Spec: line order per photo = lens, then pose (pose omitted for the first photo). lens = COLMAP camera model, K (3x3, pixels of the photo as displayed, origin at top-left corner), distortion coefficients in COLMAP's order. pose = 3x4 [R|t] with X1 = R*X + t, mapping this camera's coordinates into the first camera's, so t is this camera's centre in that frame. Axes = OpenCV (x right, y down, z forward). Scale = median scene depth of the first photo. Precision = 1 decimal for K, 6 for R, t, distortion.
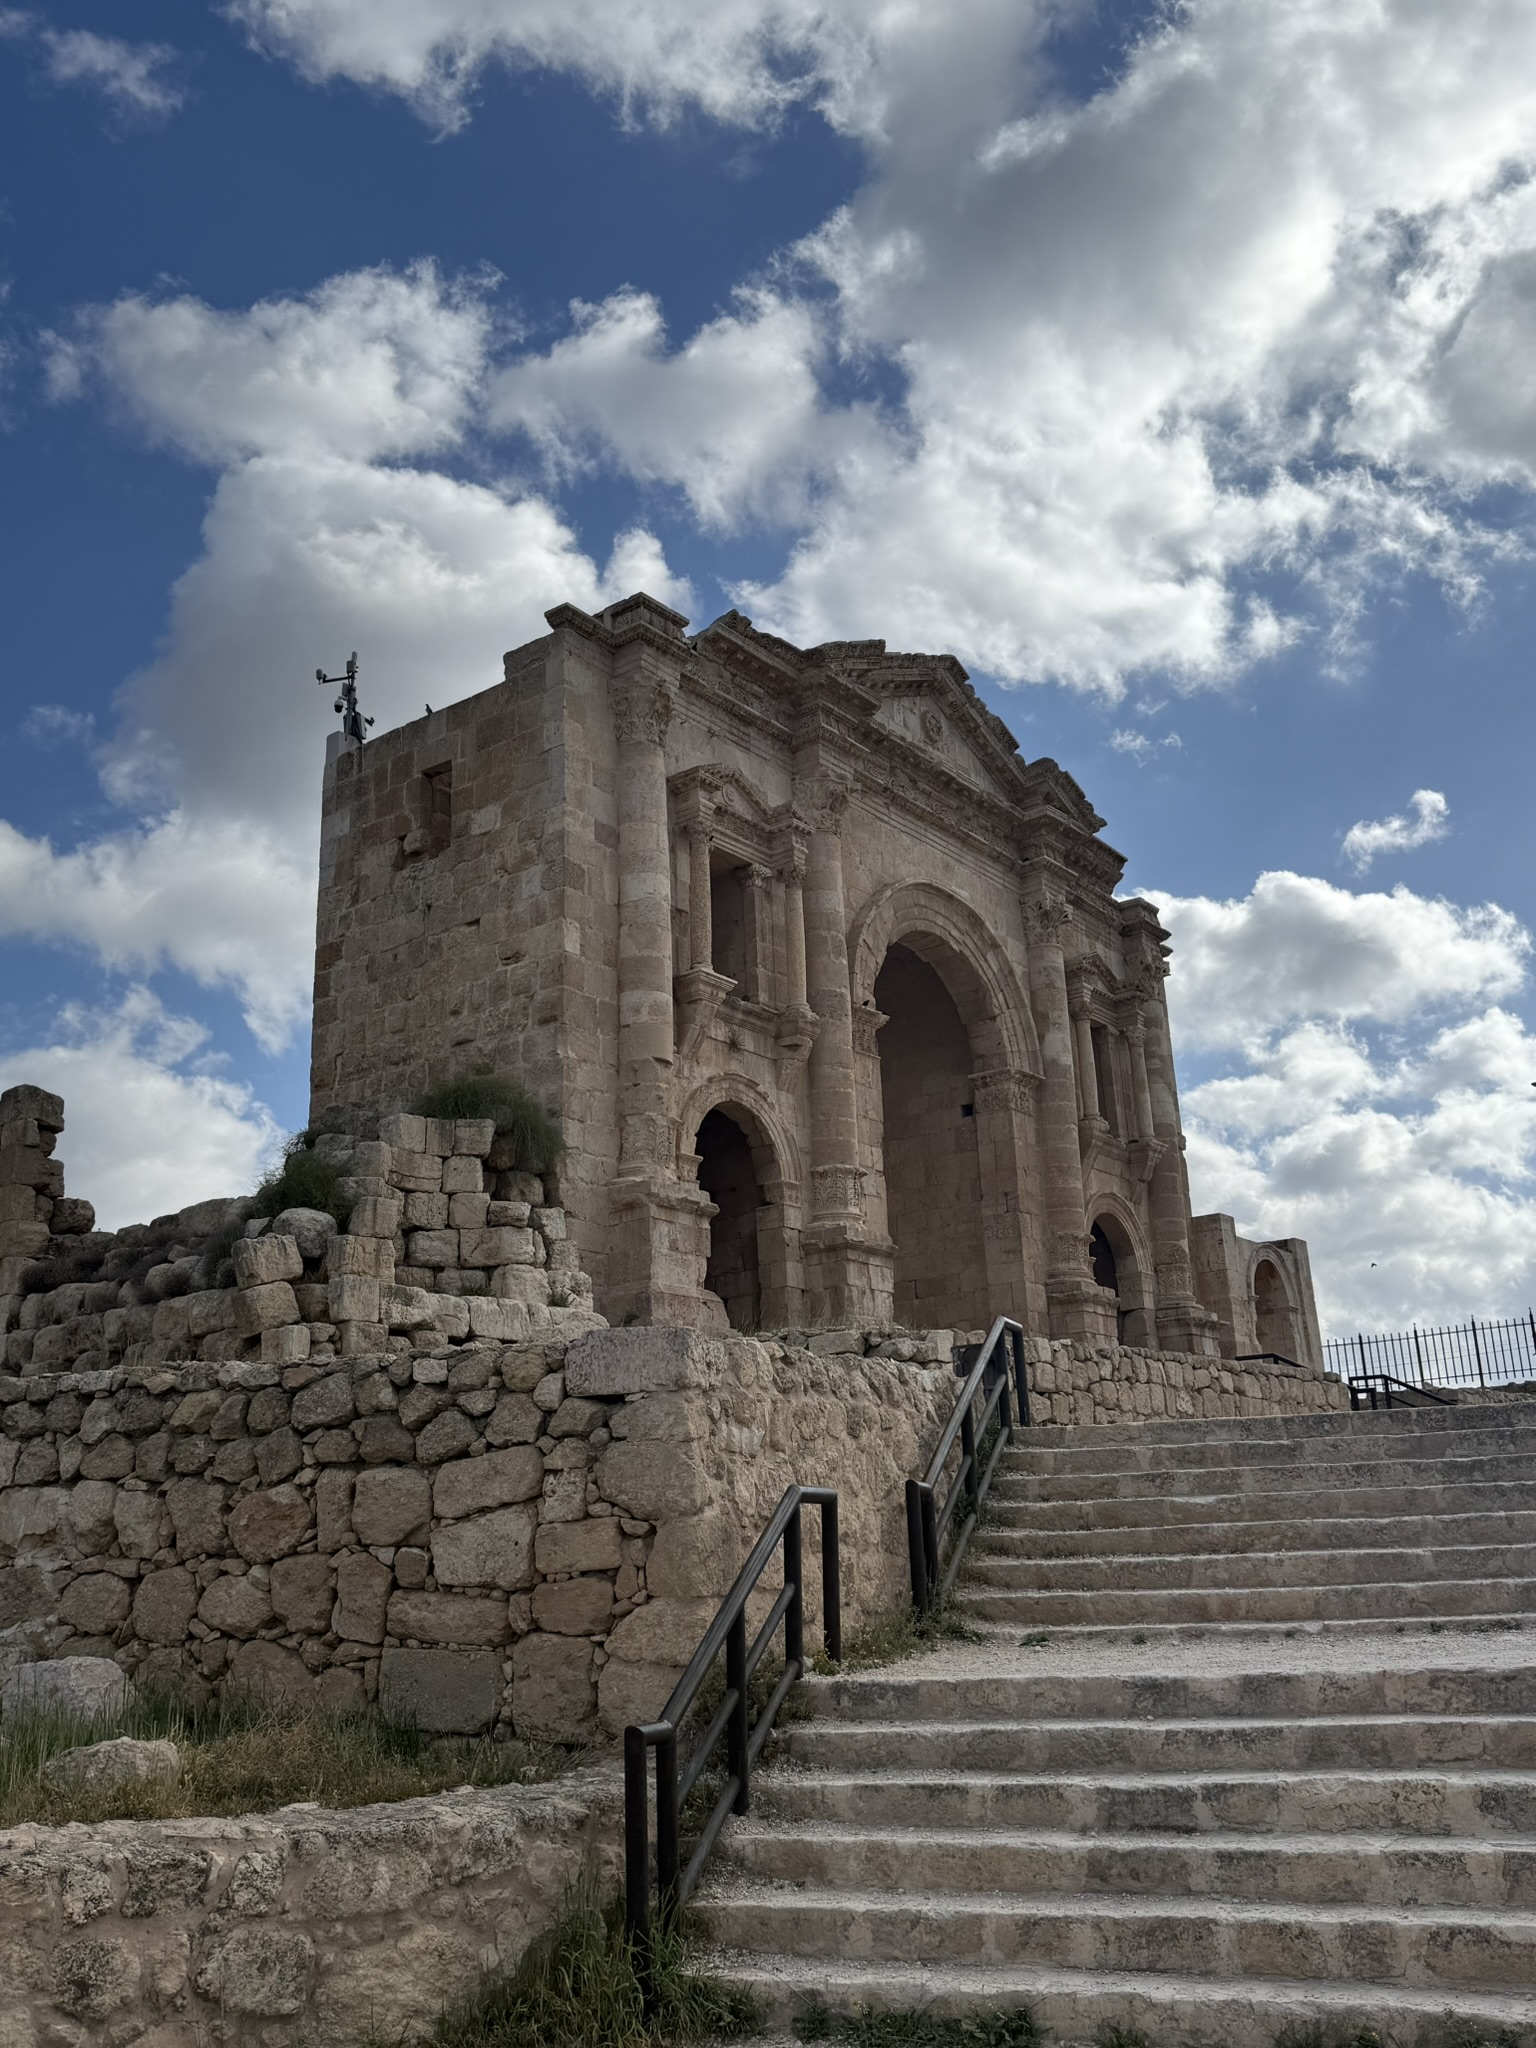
lens RADIAL K [[1777.4, 0, 760.1], [0, 1777.4, 997.2], [0, 0, 1]] dist [0.099147, -0.033712]
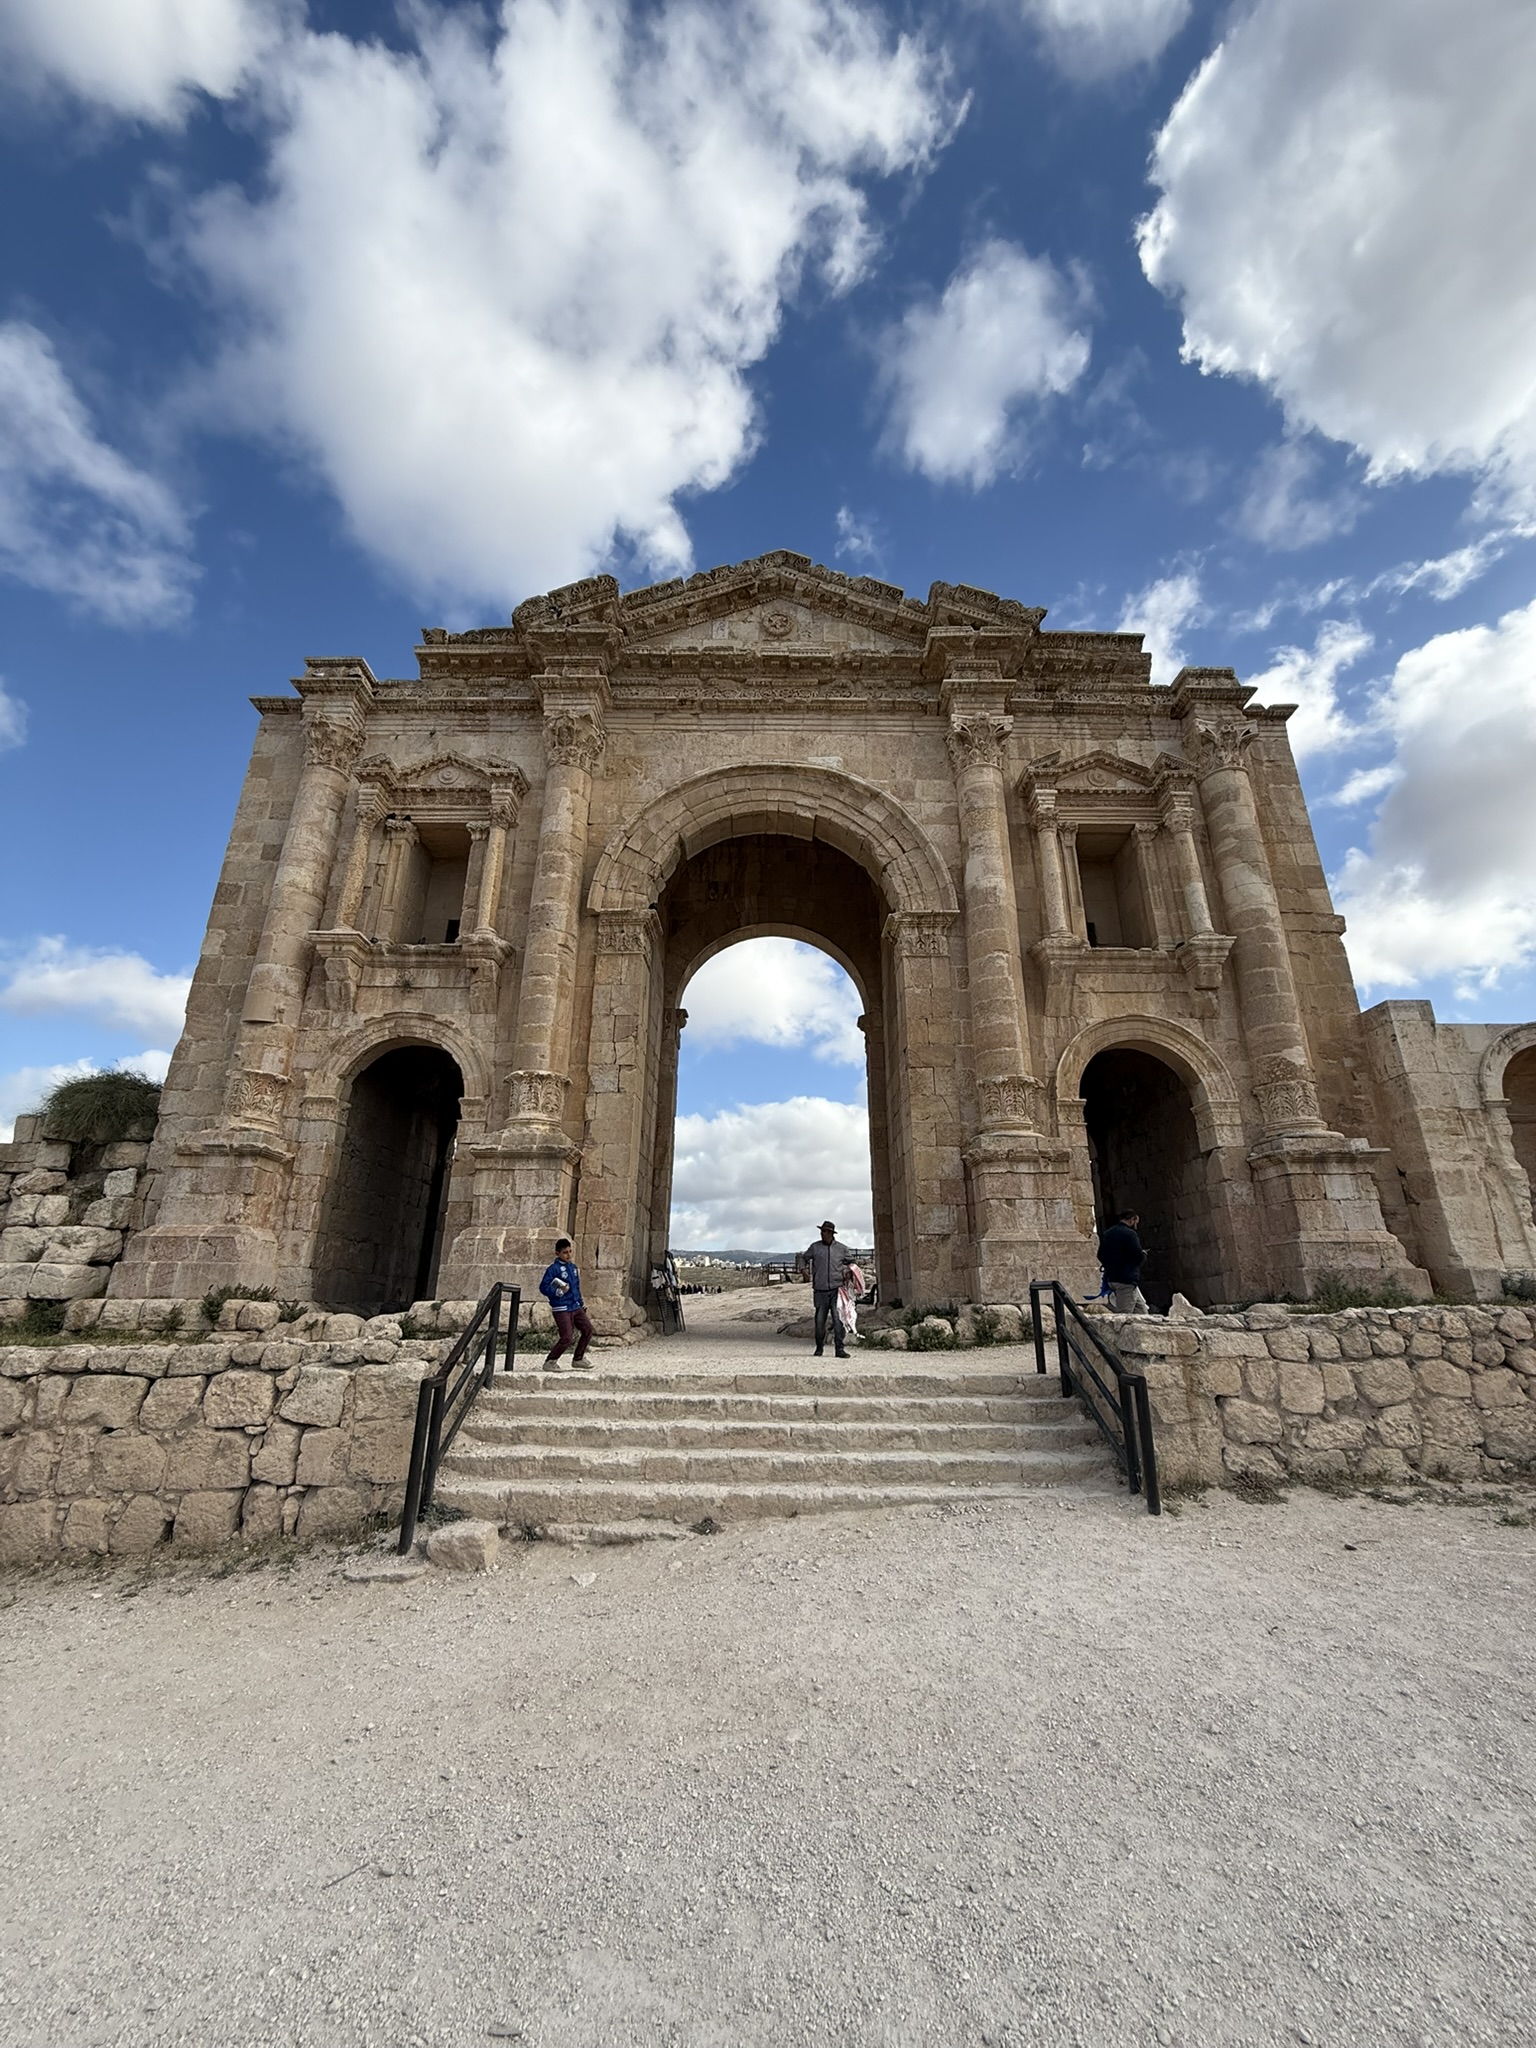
lens RADIAL K [[816.0, 0, 773.1], [0, 816.0, 1020.1], [0, 0, 1]] dist [-0.006487, 0.001409]
pose [[0.619810, -0.229093, -0.750568, 0.517791], [0.226162, 0.968006, -0.108699, 0.158676], [0.751456, -0.102377, 0.651791, 0.869513]]
